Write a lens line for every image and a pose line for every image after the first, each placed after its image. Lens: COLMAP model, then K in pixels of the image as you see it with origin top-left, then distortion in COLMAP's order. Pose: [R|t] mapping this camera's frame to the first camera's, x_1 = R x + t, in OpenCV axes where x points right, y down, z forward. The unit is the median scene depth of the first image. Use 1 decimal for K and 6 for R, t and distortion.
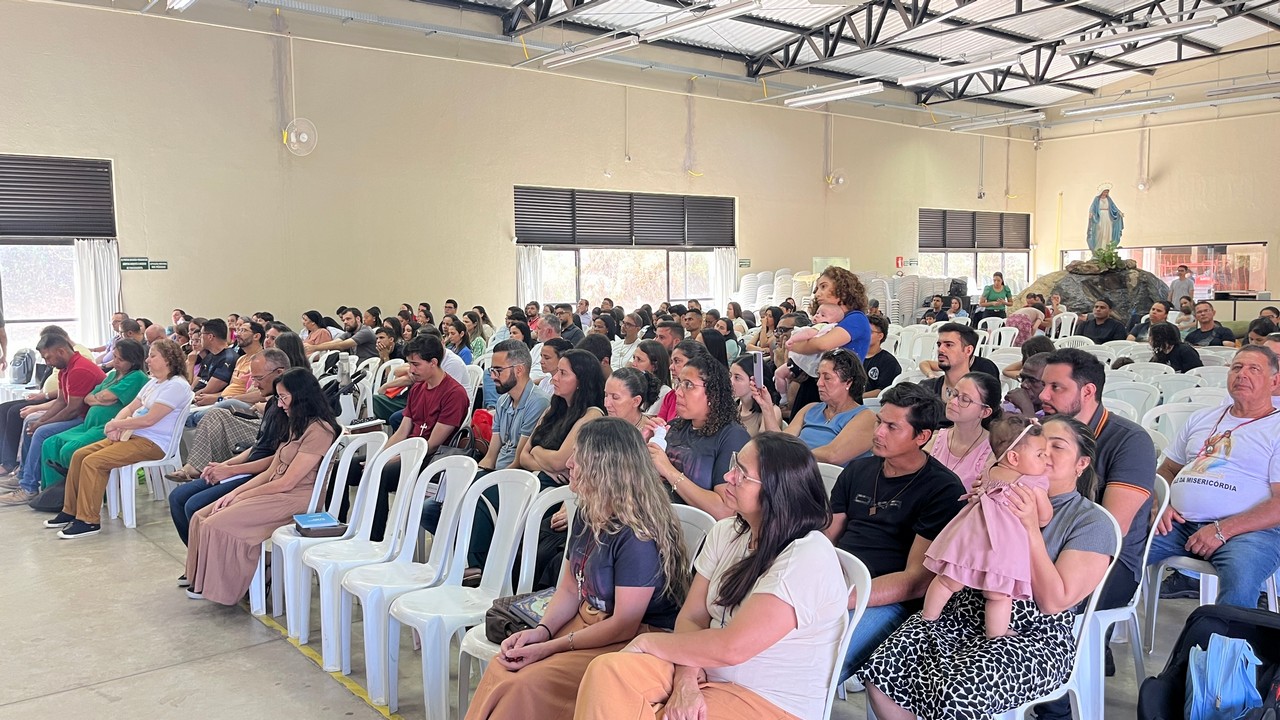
lens RADIAL K [[983.0, 0, 635.4], [0, 983.0, 365.7], [0, 0, 1]] dist [0.066730, -0.090305]
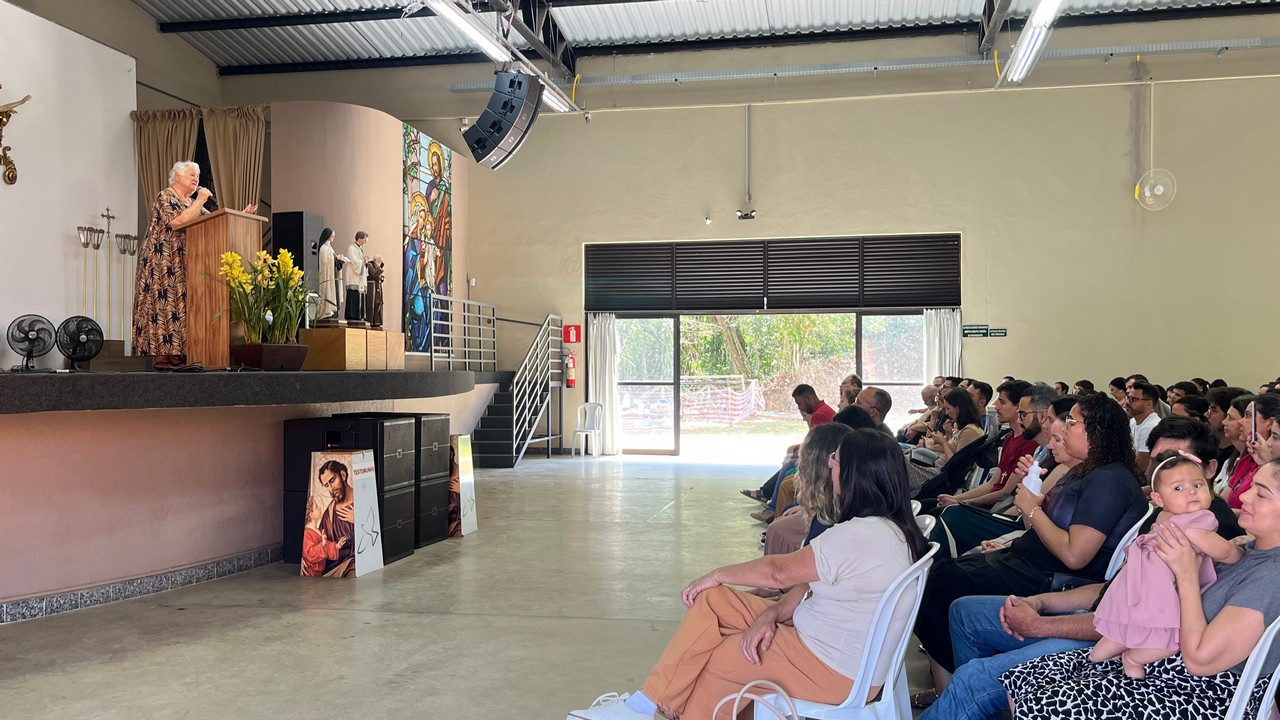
lens RADIAL K [[1123.8, 0, 636.2], [0, 1123.8, 366.5], [0, 0, 1]] dist [0.046324, -0.044828]
pose [[0.639022, 0.010738, -0.769113, 0.129392], [-0.072120, 0.996334, -0.046011, 0.009640], [0.765800, 0.084870, 0.637454, -0.005755]]
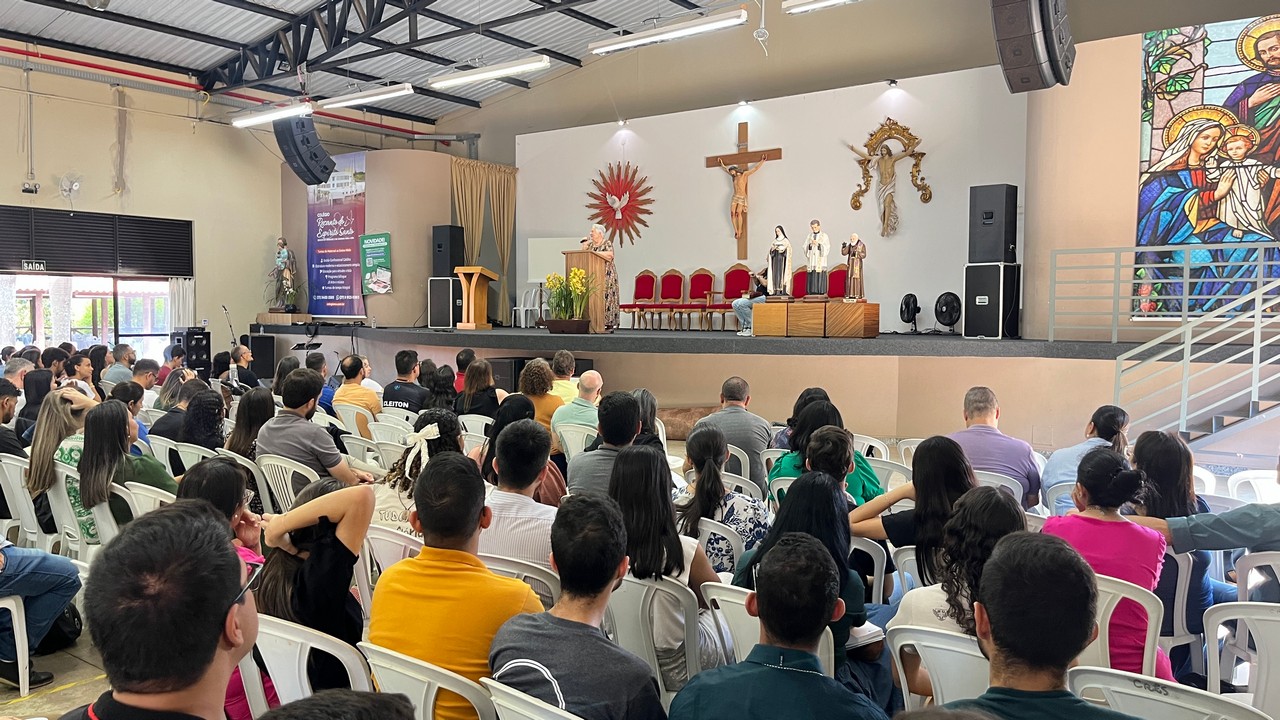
lens RADIAL K [[983.0, 0, 634.1], [0, 983.0, 367.8], [0, 0, 1]] dist [0.066730, -0.090305]
pose [[-0.971558, 0.022623, -0.235717, -0.186490], [-0.010132, 0.990543, 0.136829, -0.077221], [0.236583, 0.135326, -0.962141, 0.917216]]
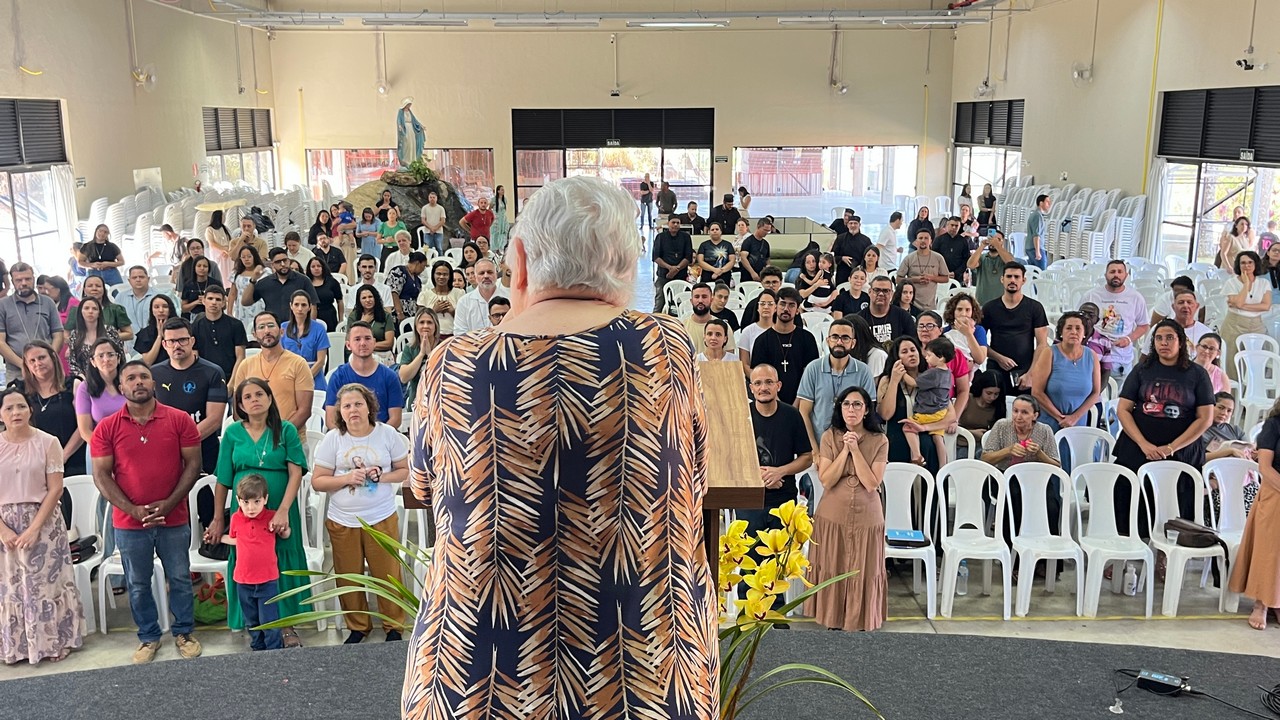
lens RADIAL K [[1123.8, 0, 631.7], [0, 1123.8, 366.3], [0, 0, 1]] dist [0.046324, -0.044828]
pose [[0.618674, -0.153058, 0.770594, -0.411347], [0.060496, 0.987208, 0.147513, -0.078553], [-0.783315, -0.044645, 0.620019, 0.080921]]
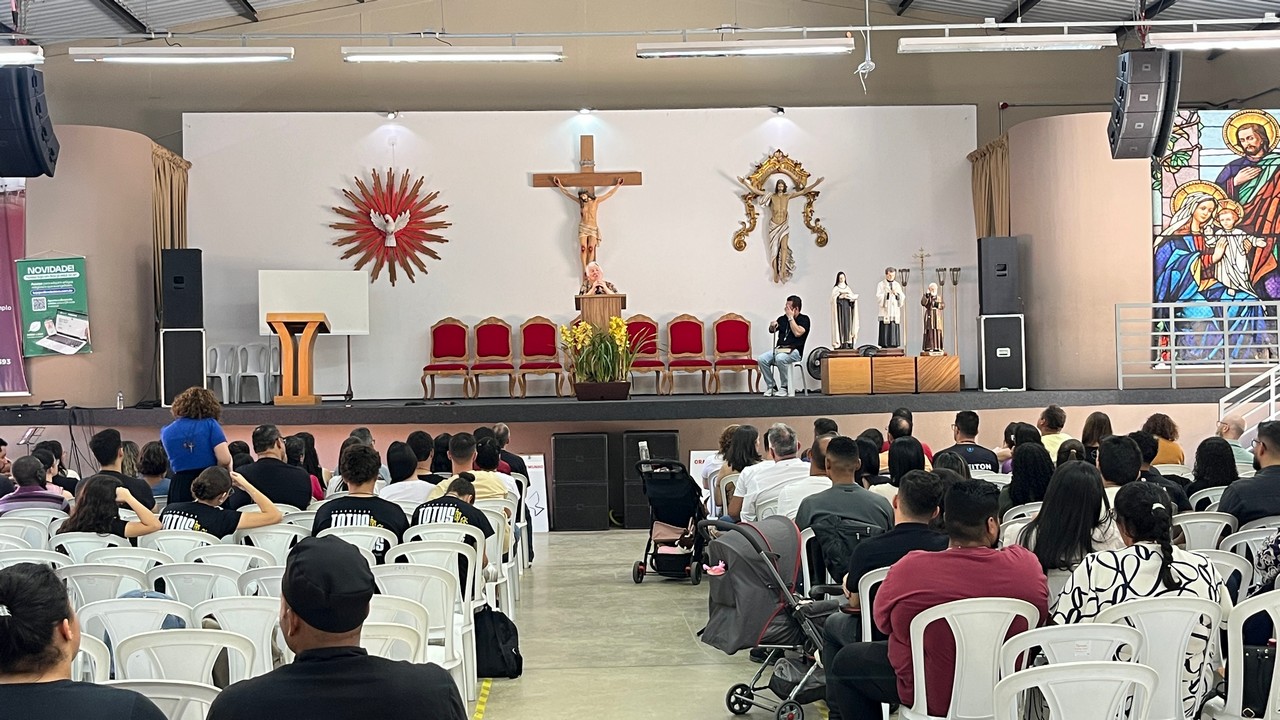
lens RADIAL K [[1534.8, 0, 637.1], [0, 1534.8, 368.0], [0, 0, 1]] dist [0.054175, 0.000000]
pose [[-0.596255, 0.021631, -0.802503, 0.415011], [-0.038041, 0.997753, 0.055158, -0.070242], [0.801893, 0.063416, -0.594093, 0.736525]]
